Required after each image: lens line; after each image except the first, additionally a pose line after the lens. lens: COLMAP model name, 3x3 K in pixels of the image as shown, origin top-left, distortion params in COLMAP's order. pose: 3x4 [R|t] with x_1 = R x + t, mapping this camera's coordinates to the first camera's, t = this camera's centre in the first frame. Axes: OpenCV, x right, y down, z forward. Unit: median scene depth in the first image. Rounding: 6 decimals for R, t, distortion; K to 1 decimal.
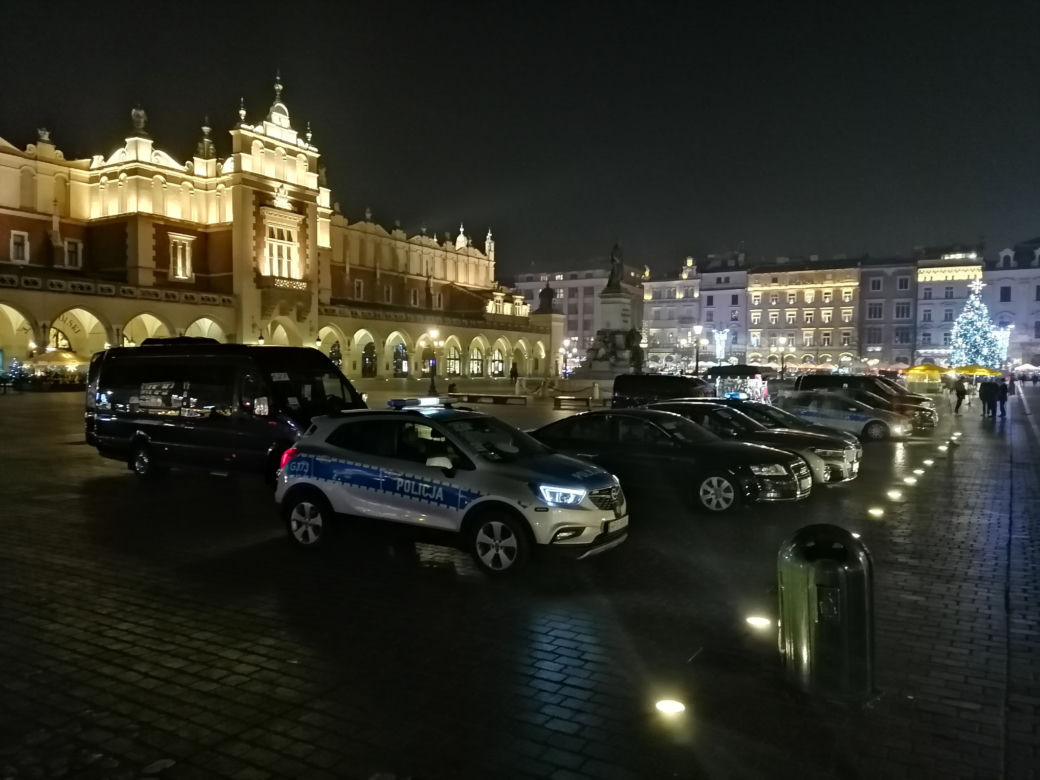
lens RADIAL K [[775.1, 0, 522.6], [0, 775.1, 388.7], [0, 0, 1]] dist [0.132648, -0.153646]
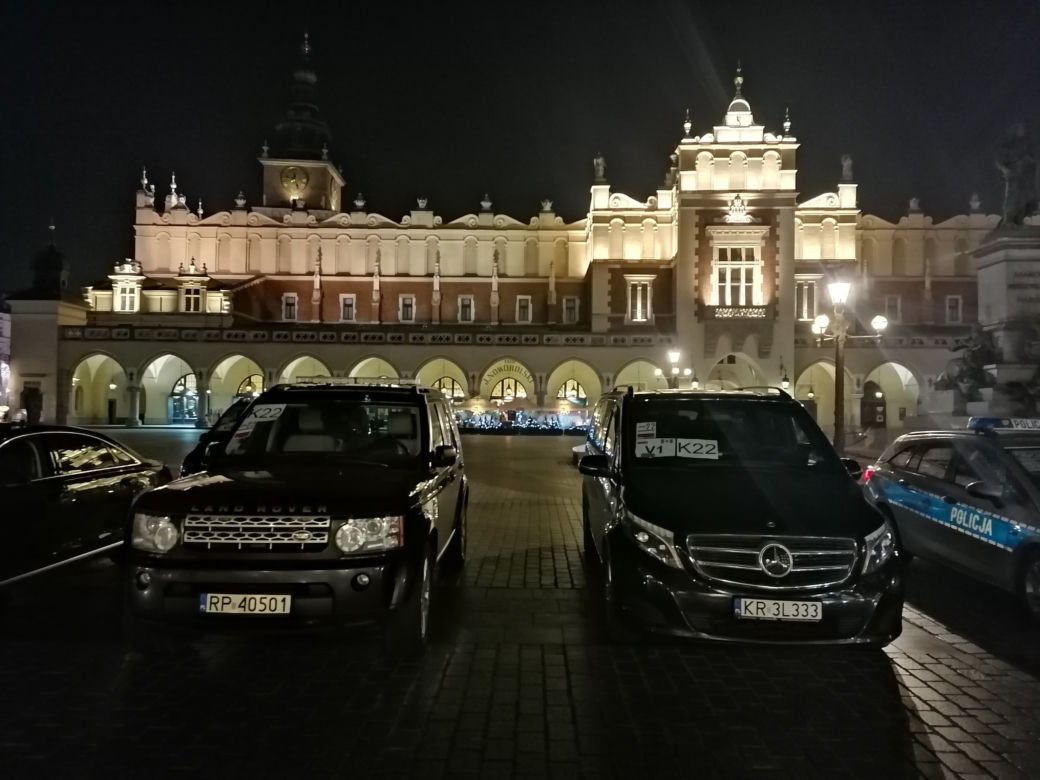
lens RADIAL K [[775.1, 0, 522.6], [0, 775.1, 388.7], [0, 0, 1]] dist [0.132648, -0.153646]
pose [[0.518566, -0.033684, -0.854374, 0.266258], [-0.029377, 0.997932, -0.057175, -0.001653], [0.854533, 0.054748, 0.516504, 0.375706]]
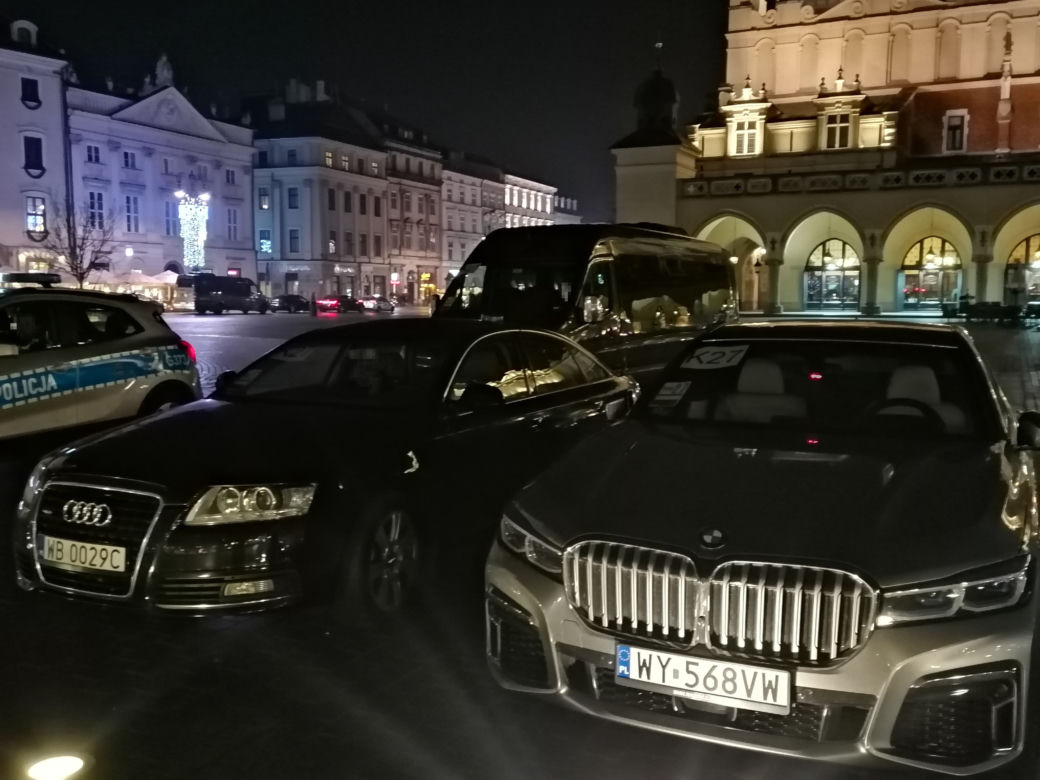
lens RADIAL K [[1031.6, 0, 520.0], [0, 1031.6, 390.0], [0, 0, 1]] dist [0.131119, -0.144512]
pose [[0.131118, 0.082638, -0.987916, 0.116738], [-0.030699, 0.996380, 0.079272, 0.003414], [0.990891, 0.019934, 0.133180, 0.164327]]
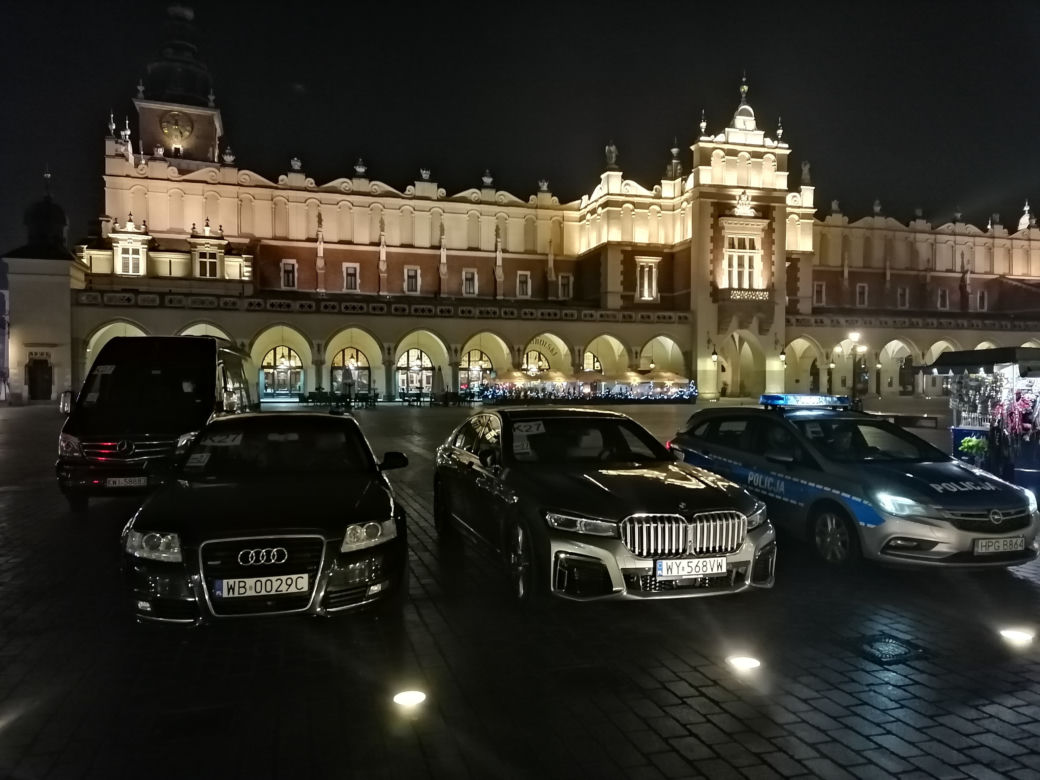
lens RADIAL K [[775.4, 0, 526.3], [0, 775.4, 394.1], [0, 0, 1]] dist [0.135115, -0.162047]
pose [[0.754815, -0.001854, -0.655935, 0.112572], [-0.011917, 0.999792, -0.016539, 0.003648], [0.655829, 0.020301, 0.754636, 0.115400]]
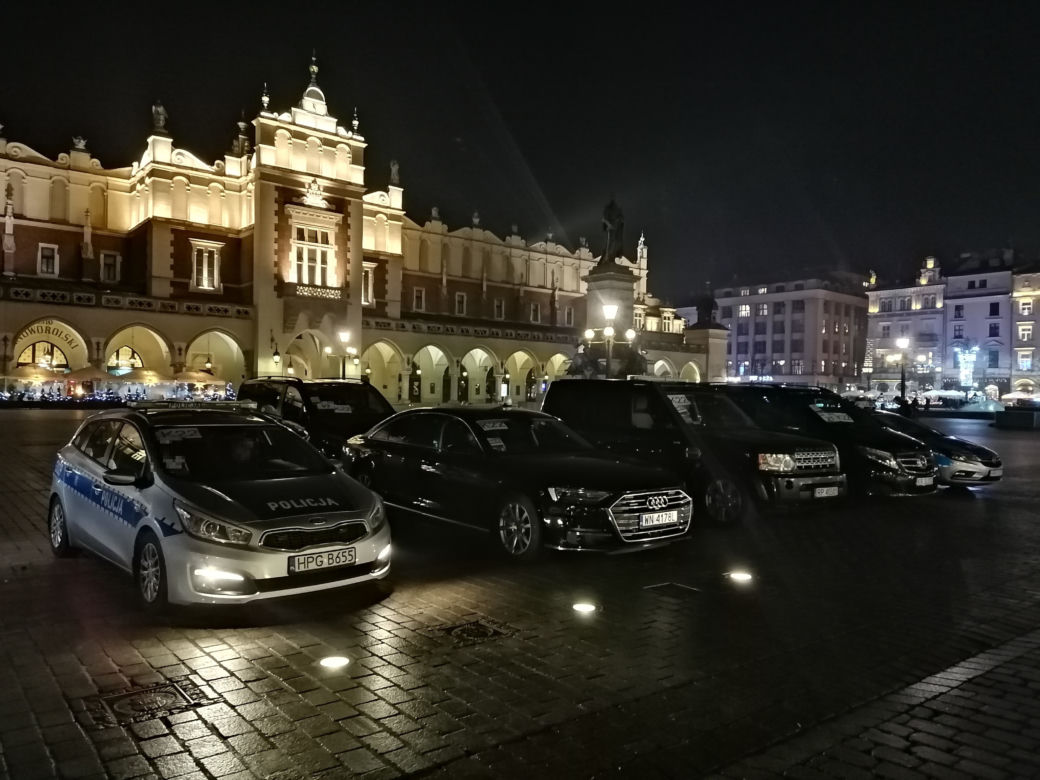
lens RADIAL K [[775.4, 0, 526.3], [0, 775.4, 394.1], [0, 0, 1]] dist [0.135115, -0.162047]
pose [[0.943725, 0.007985, -0.330634, 0.198826], [-0.019041, 0.999362, -0.030215, 0.000948], [0.330182, 0.034811, 0.943275, 0.252106]]
